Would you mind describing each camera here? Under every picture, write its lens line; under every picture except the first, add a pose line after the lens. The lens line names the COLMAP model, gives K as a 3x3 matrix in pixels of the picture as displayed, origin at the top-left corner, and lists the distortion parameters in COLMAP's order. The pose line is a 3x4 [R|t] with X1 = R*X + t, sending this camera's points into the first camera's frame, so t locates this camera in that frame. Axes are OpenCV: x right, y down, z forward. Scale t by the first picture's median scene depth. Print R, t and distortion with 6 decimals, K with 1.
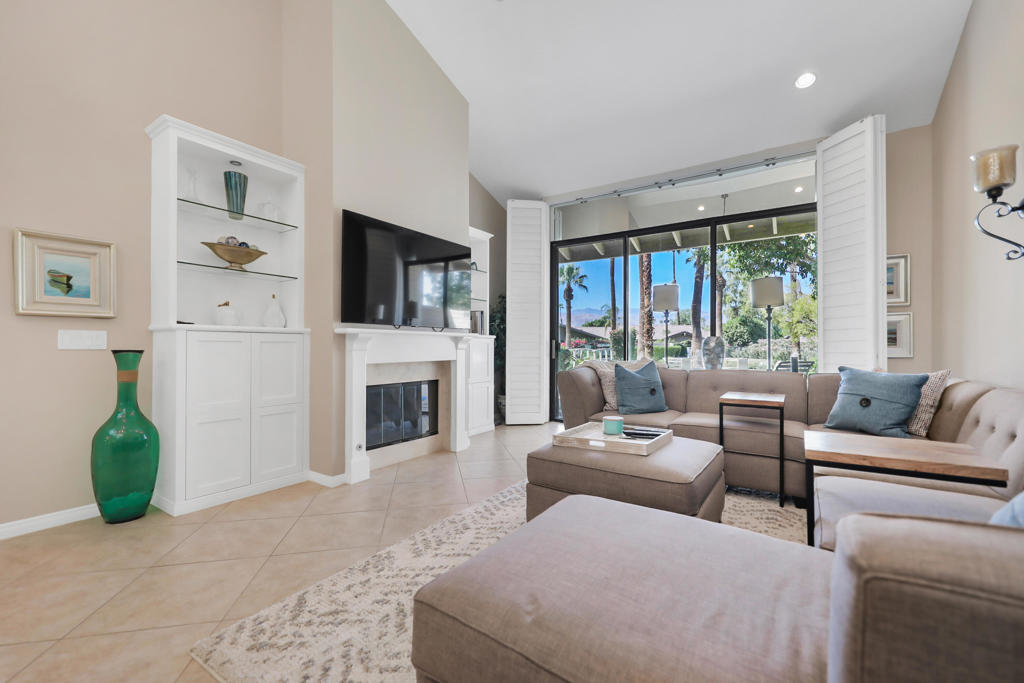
lens RADIAL K [[430.3, 0, 516.9], [0, 430.3, 341.4], [0, 0, 1]] dist [-0.000764, -0.000395]
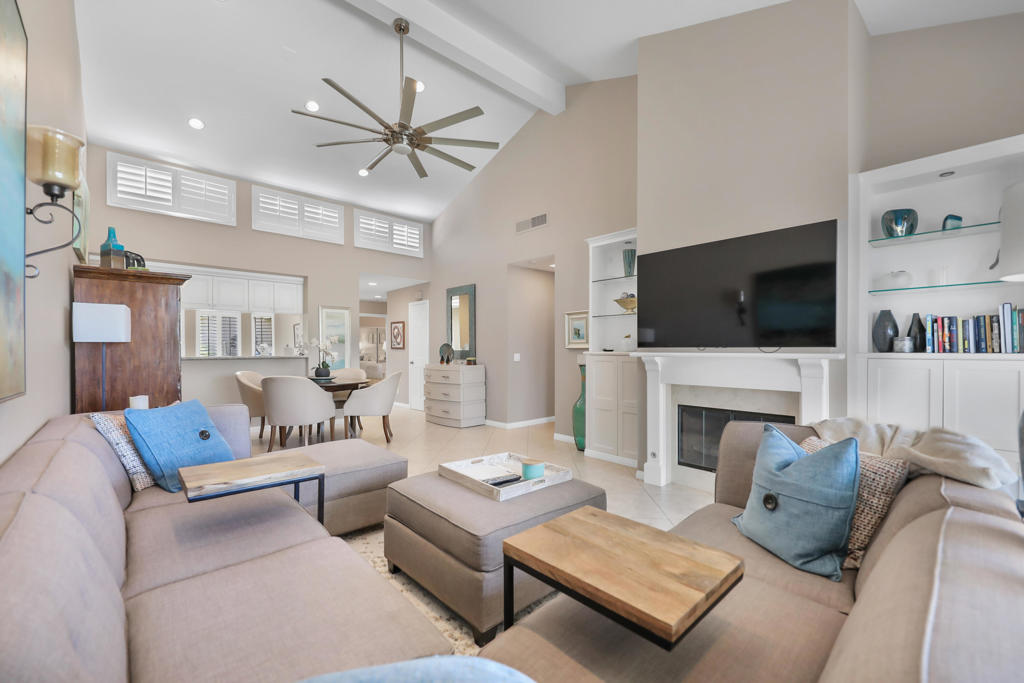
lens RADIAL K [[428.4, 0, 509.5], [0, 428.4, 352.6], [0, 0, 1]] dist [-0.000260, -0.000083]
pose [[-0.247128, 0.009089, -0.968940, 1.086193], [0.013140, 0.999895, 0.006028, -0.053955], [0.968894, -0.011243, -0.247222, 1.165257]]
